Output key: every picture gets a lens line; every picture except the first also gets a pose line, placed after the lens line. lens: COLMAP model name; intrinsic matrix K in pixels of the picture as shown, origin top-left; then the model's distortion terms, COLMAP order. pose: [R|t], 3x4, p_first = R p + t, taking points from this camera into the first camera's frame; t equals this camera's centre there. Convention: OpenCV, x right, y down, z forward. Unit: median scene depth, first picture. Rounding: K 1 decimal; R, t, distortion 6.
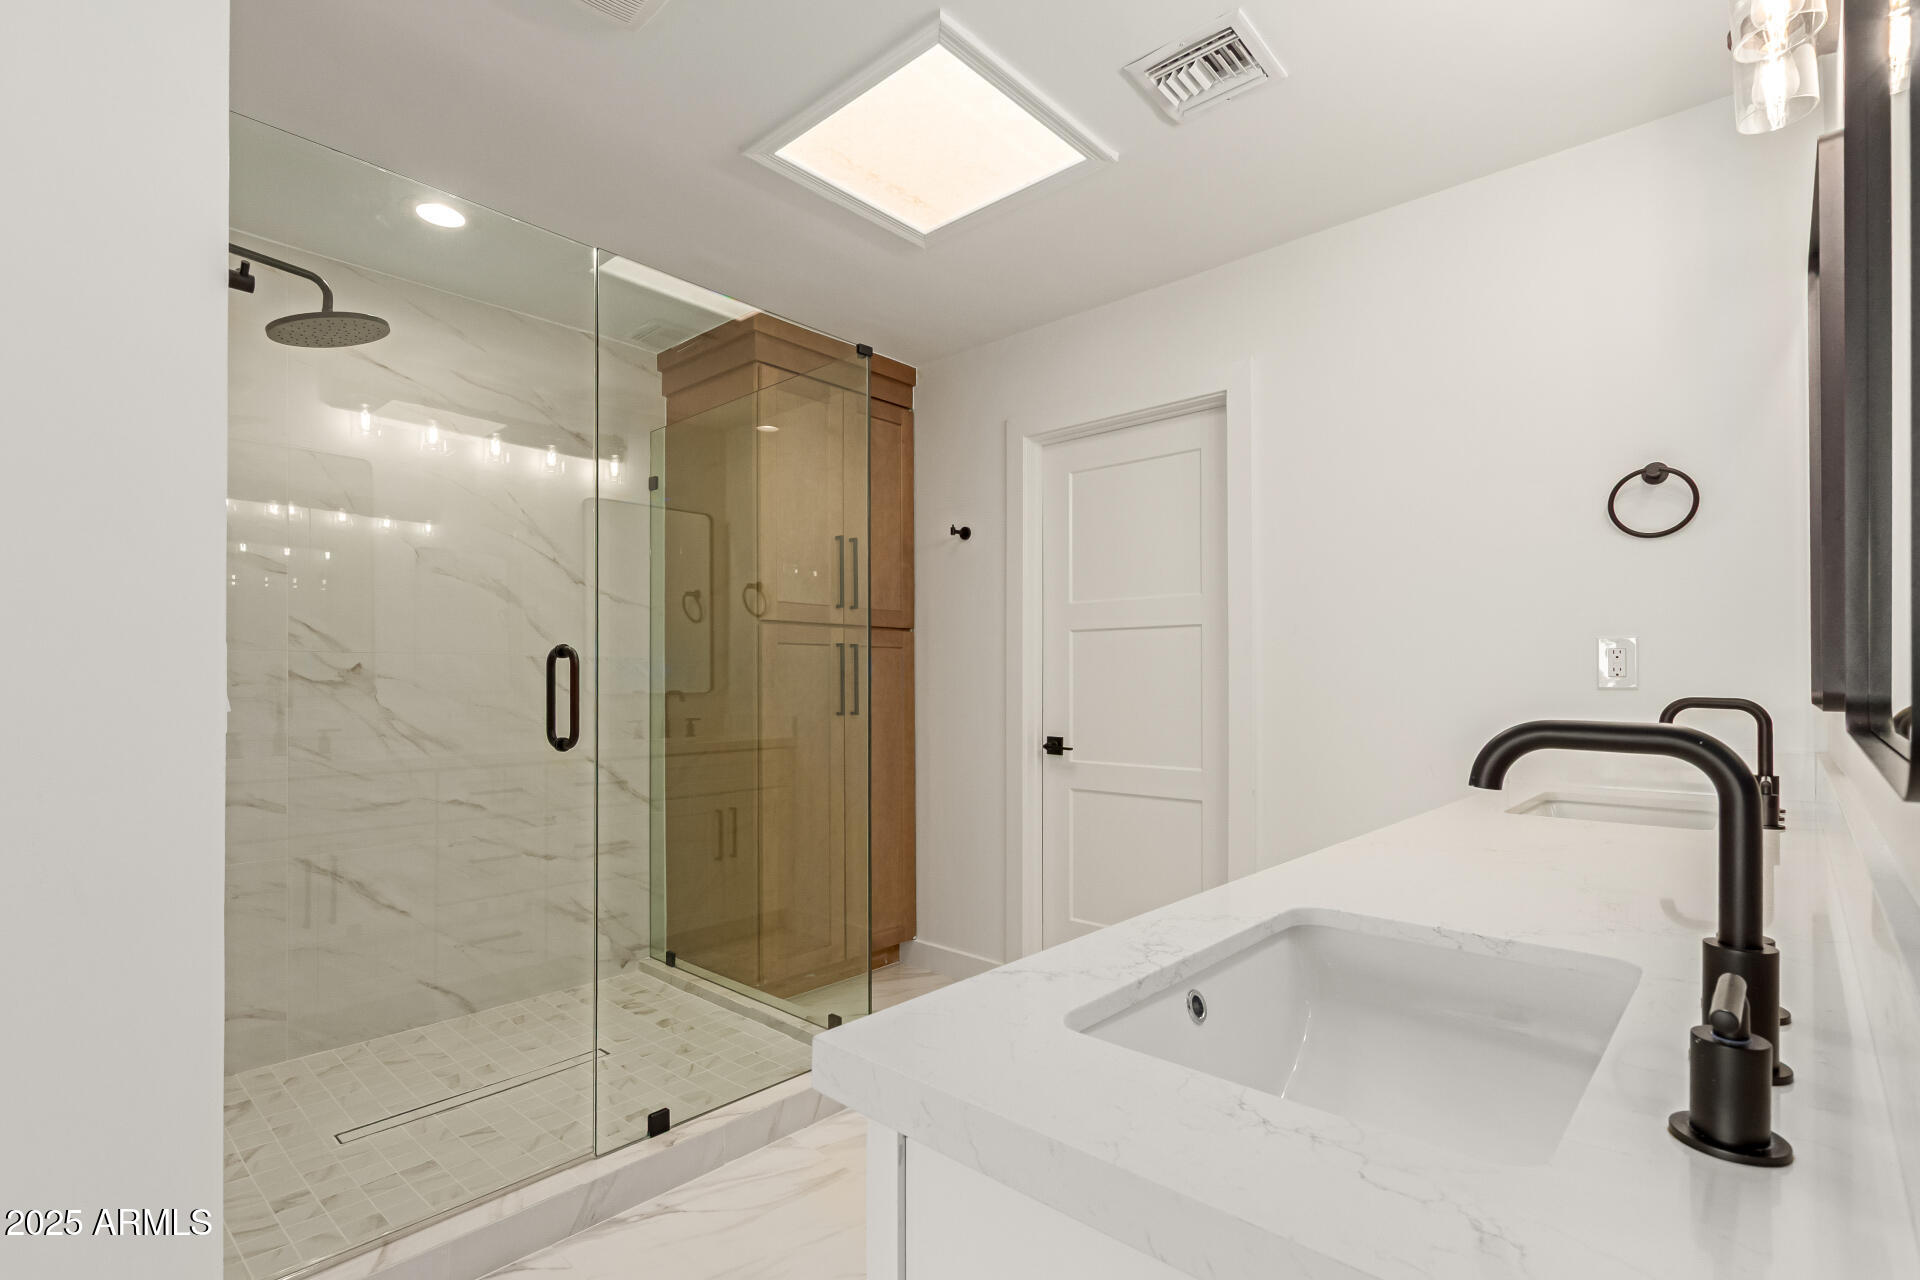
lens RADIAL K [[945.2, 0, 956.2], [0, 945.2, 673.2], [0, 0, 1]] dist [0.001427, 0.000135]
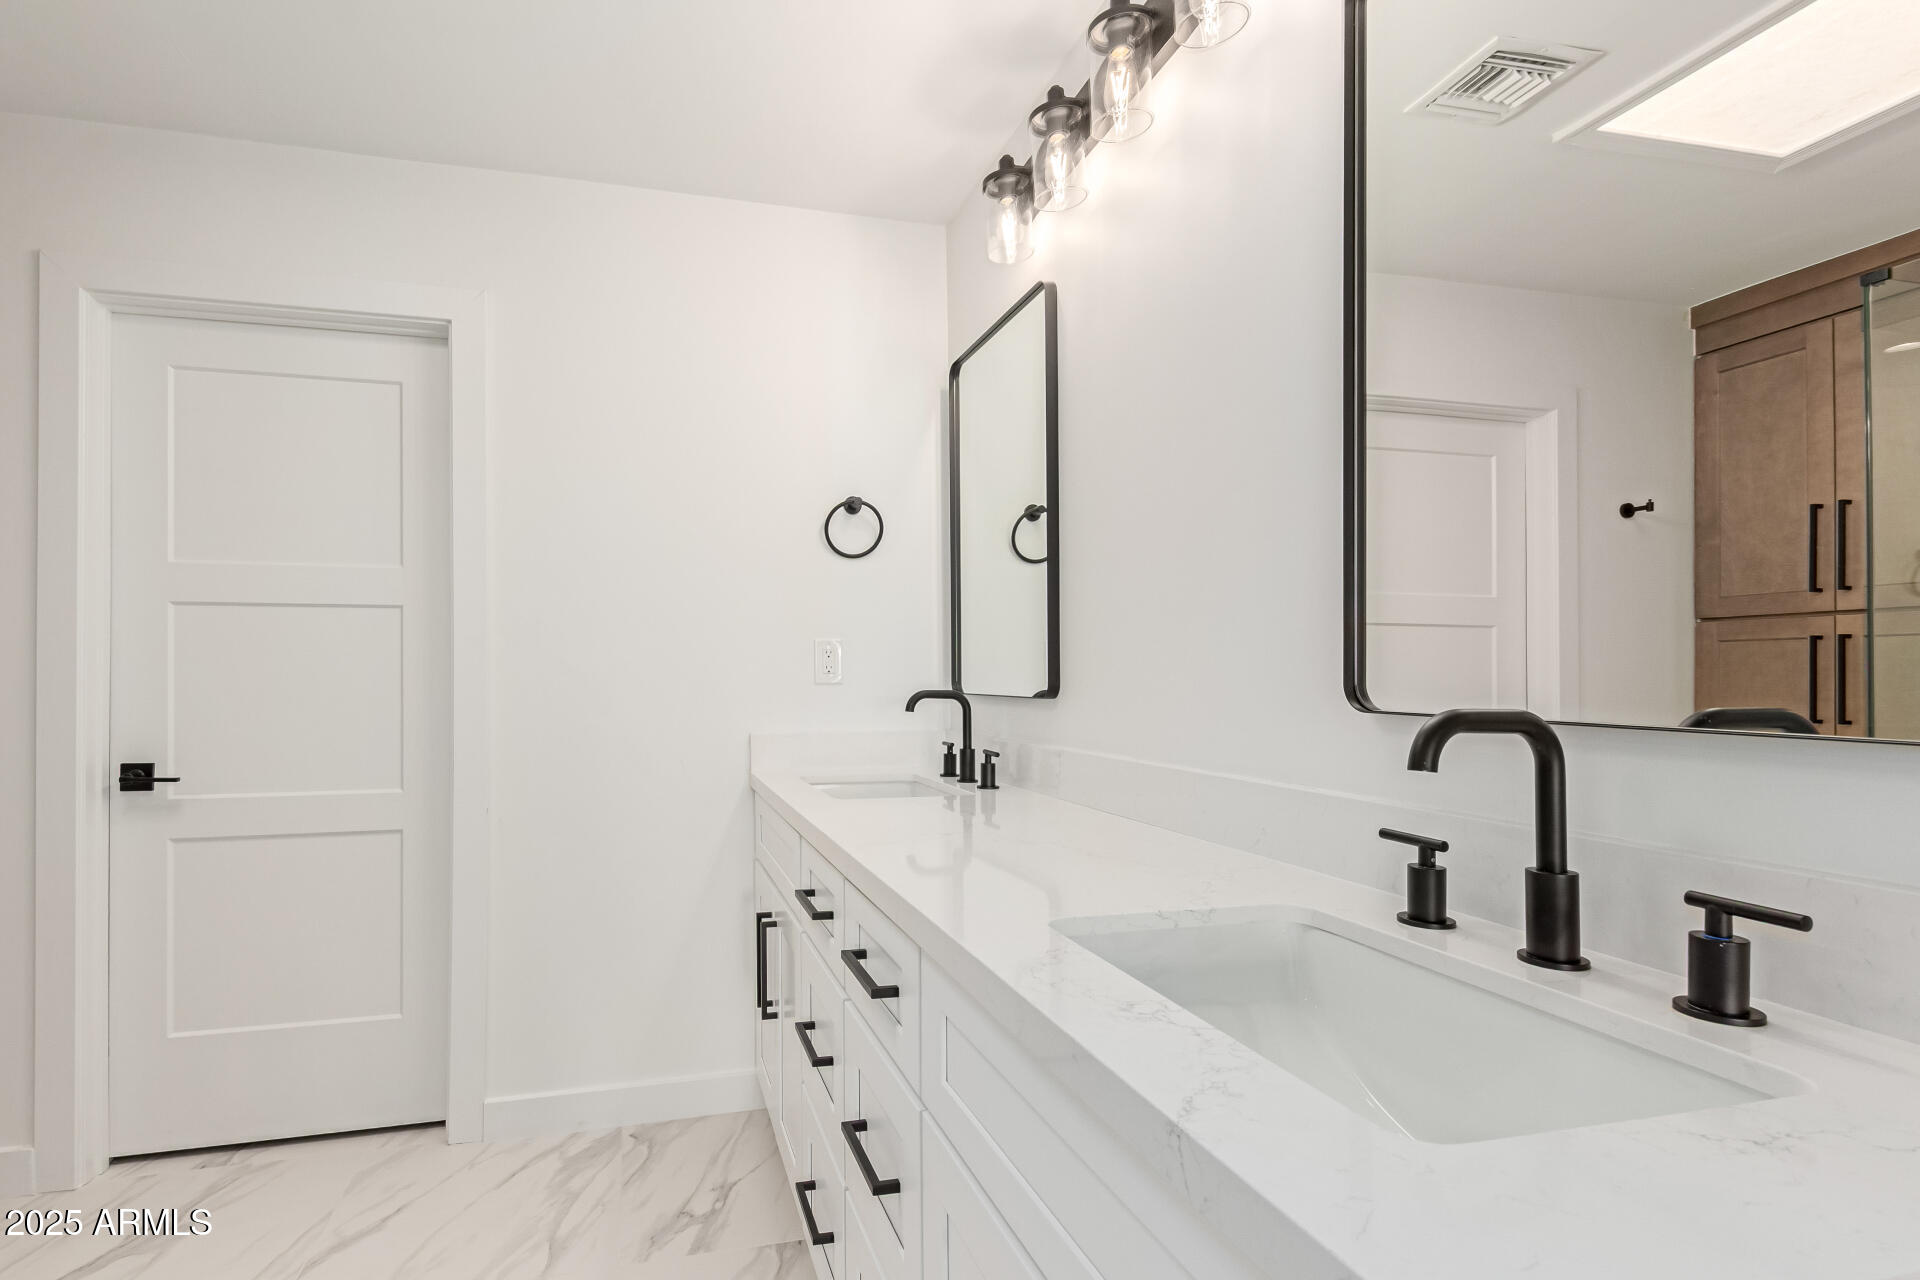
lens RADIAL K [[945.2, 0, 956.2], [0, 945.2, 673.2], [0, 0, 1]] dist [0.001427, 0.000135]
pose [[0.530069, 0.001059, 0.847954, -0.166111], [-0.007122, 0.999970, 0.003203, -0.001224], [-0.847925, -0.007736, 0.530060, 0.189070]]
